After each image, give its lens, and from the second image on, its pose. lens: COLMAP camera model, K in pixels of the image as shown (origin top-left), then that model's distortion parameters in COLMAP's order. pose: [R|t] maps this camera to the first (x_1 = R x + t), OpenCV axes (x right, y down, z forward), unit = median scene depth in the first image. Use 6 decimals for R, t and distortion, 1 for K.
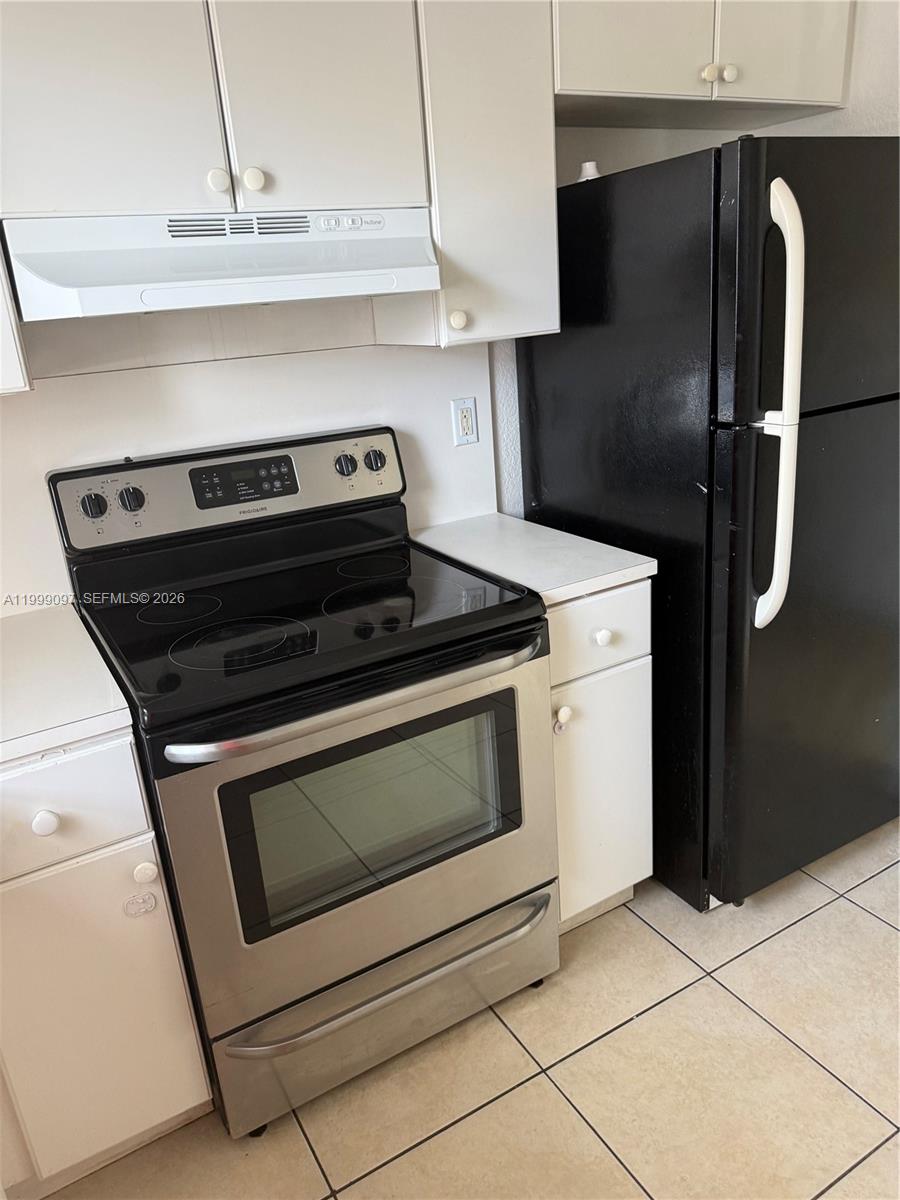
lens RADIAL K [[860.8, 0, 450.2], [0, 860.8, 598.2], [0, 0, 1]] dist [0.058152, -0.067666]
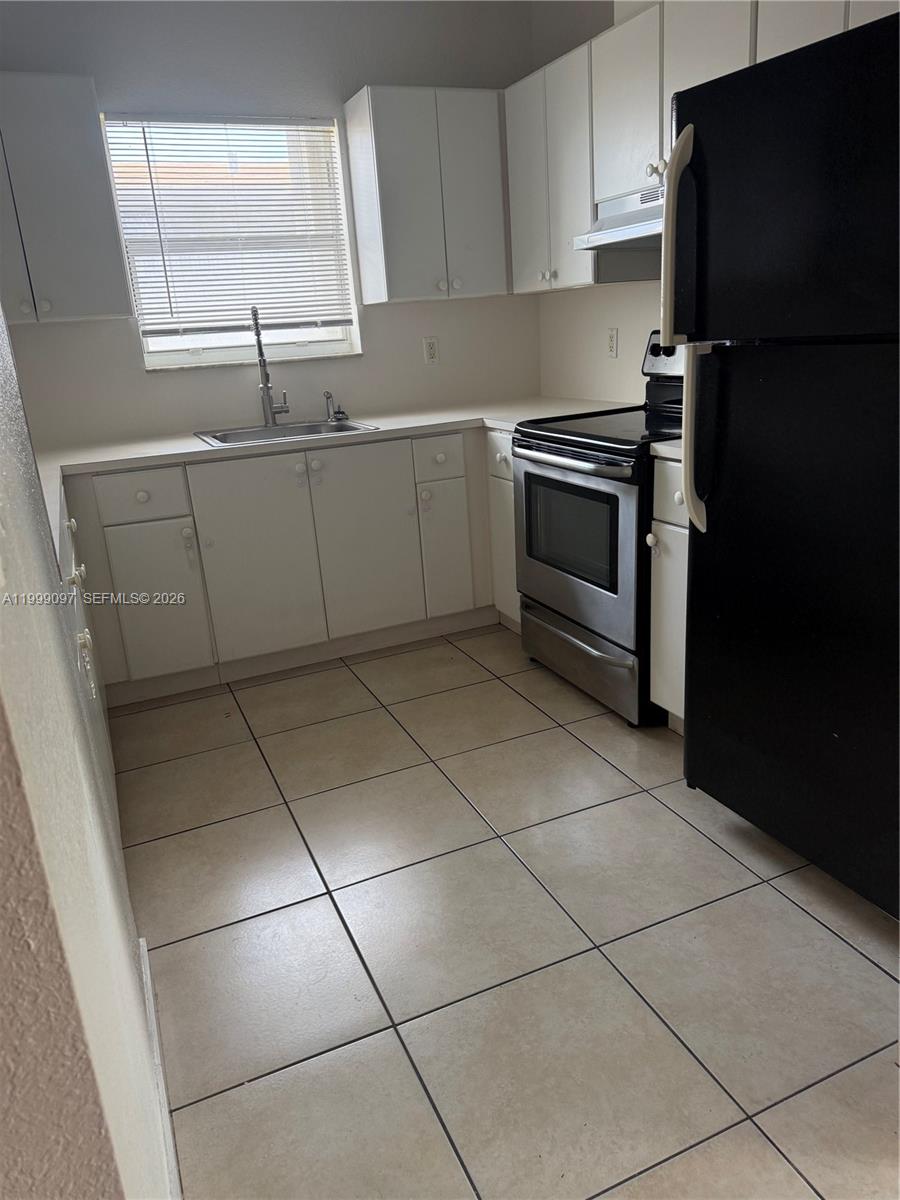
lens RADIAL K [[860.8, 0, 446.7], [0, 860.8, 604.0], [0, 0, 1]] dist [0.058152, -0.067666]
pose [[-0.111488, 0.392338, -0.913040, 1.589885], [-0.268356, 0.872749, 0.407792, -0.276690], [0.956846, 0.290484, 0.007985, 0.739295]]
